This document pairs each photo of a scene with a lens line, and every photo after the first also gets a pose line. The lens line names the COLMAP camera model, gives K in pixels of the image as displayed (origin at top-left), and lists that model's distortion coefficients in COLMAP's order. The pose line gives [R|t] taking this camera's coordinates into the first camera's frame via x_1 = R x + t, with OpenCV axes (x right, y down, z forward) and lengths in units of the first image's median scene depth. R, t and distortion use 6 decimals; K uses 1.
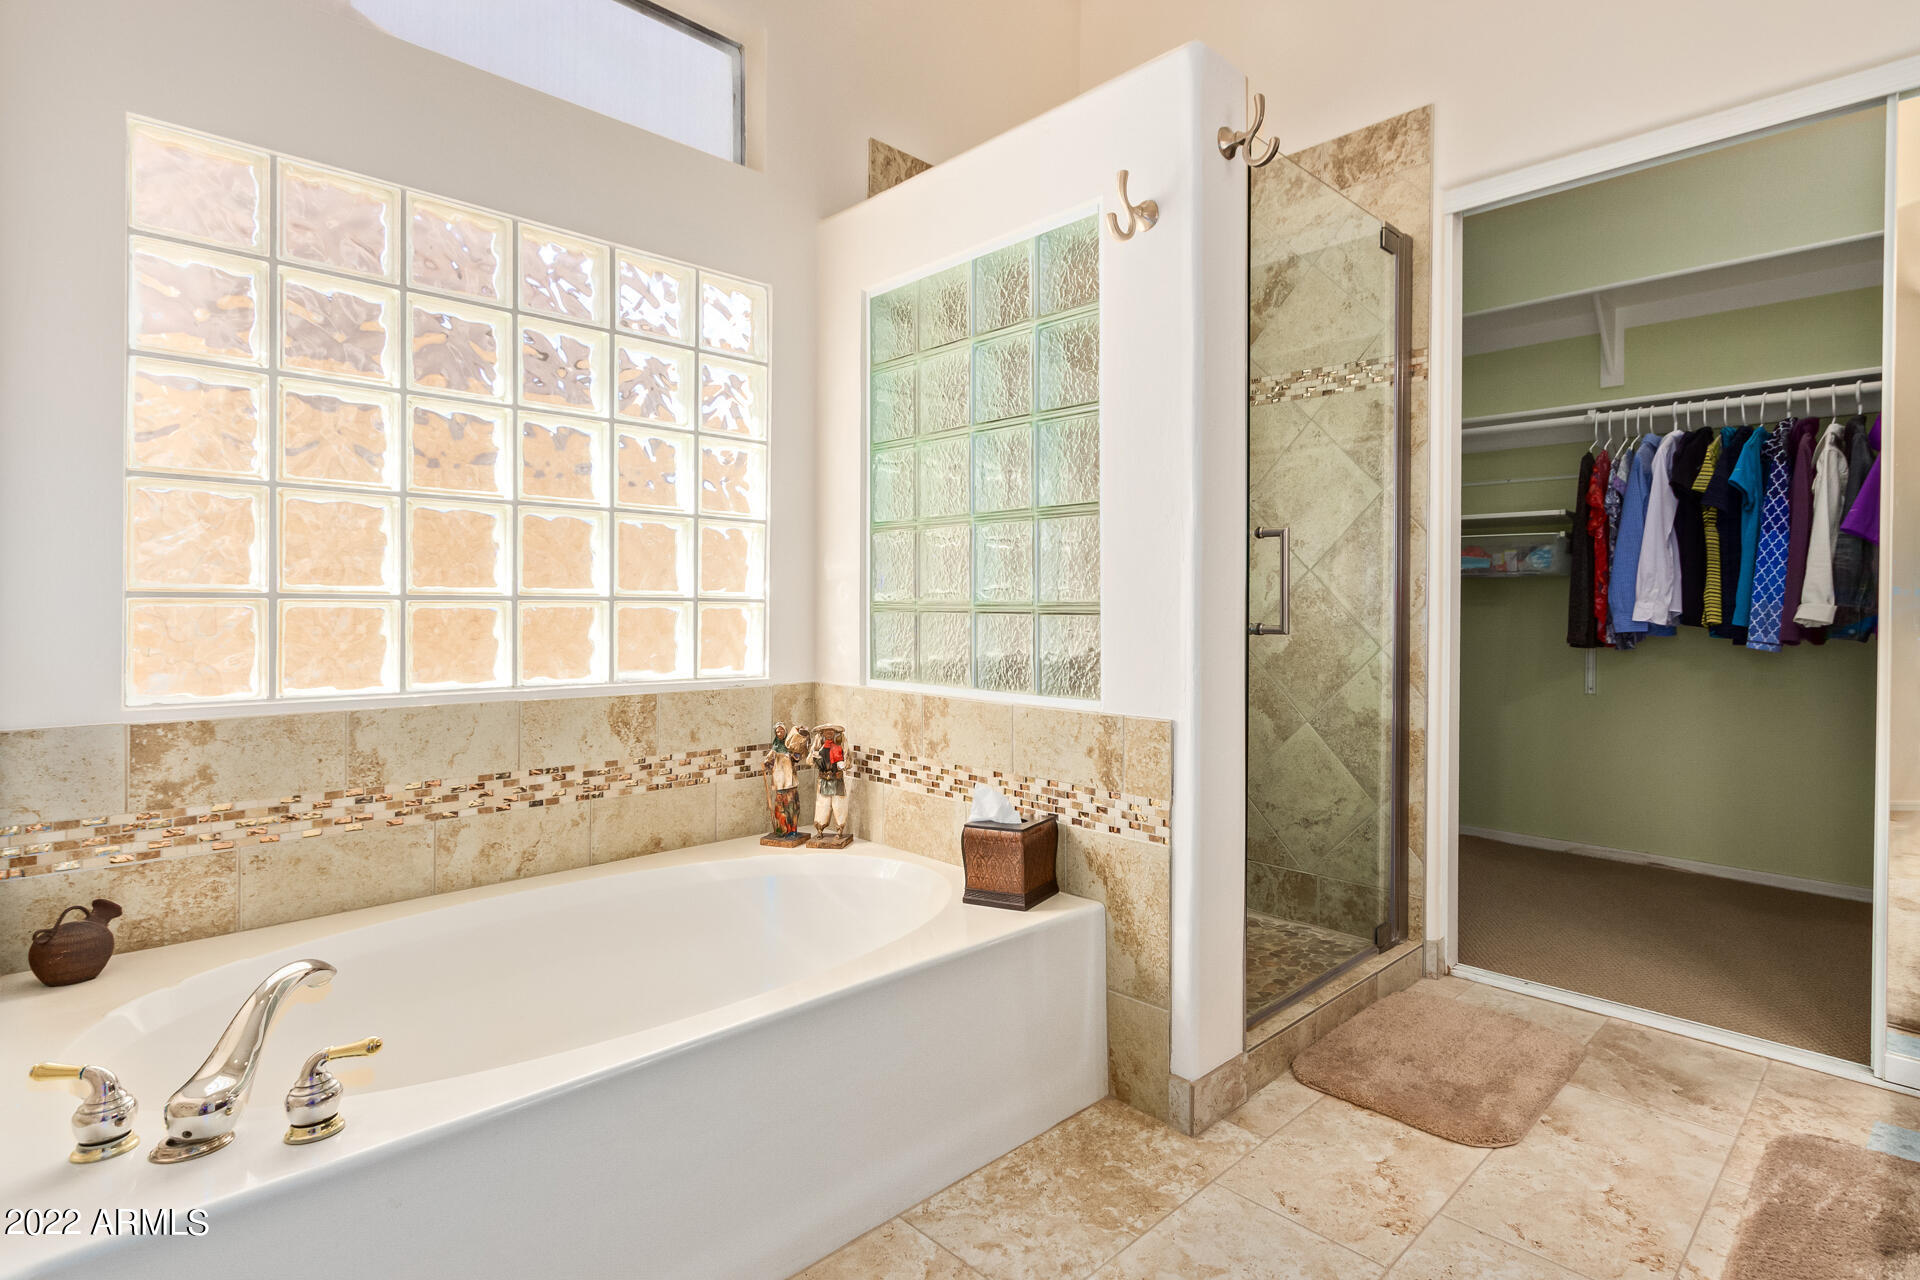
lens RADIAL K [[955.3, 0, 977.0], [0, 955.3, 621.0], [0, 0, 1]] dist [0.001344, 0.000189]
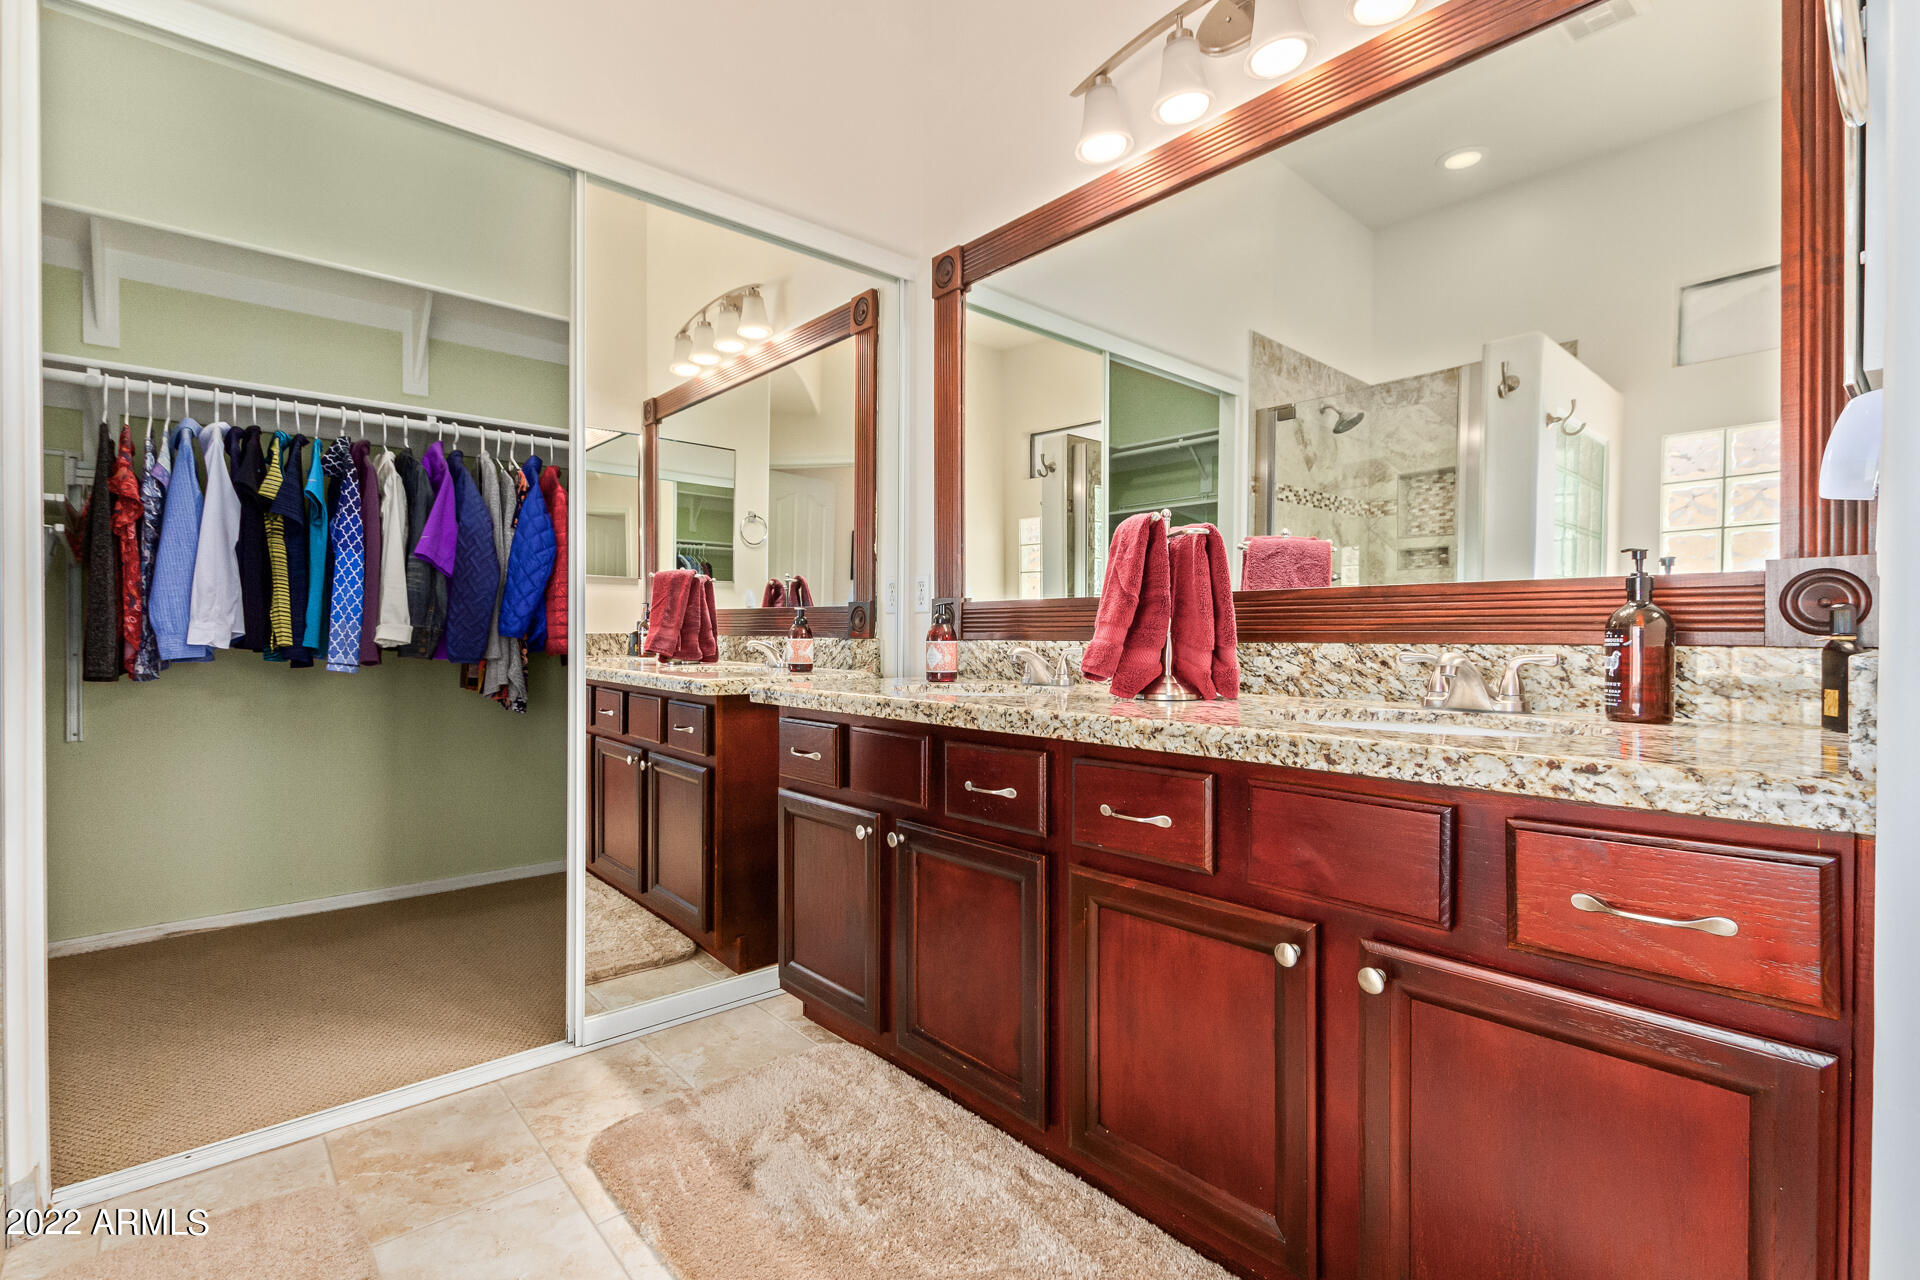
lens RADIAL K [[875.6, 0, 966.6], [0, 875.6, 640.9], [0, 0, 1]] dist [-0.004890, -0.001325]
pose [[0.023752, -0.015823, 0.999593, -0.043725], [0.014662, 0.999773, 0.015478, -0.005231], [-0.999610, 0.014288, 0.023979, 0.342913]]
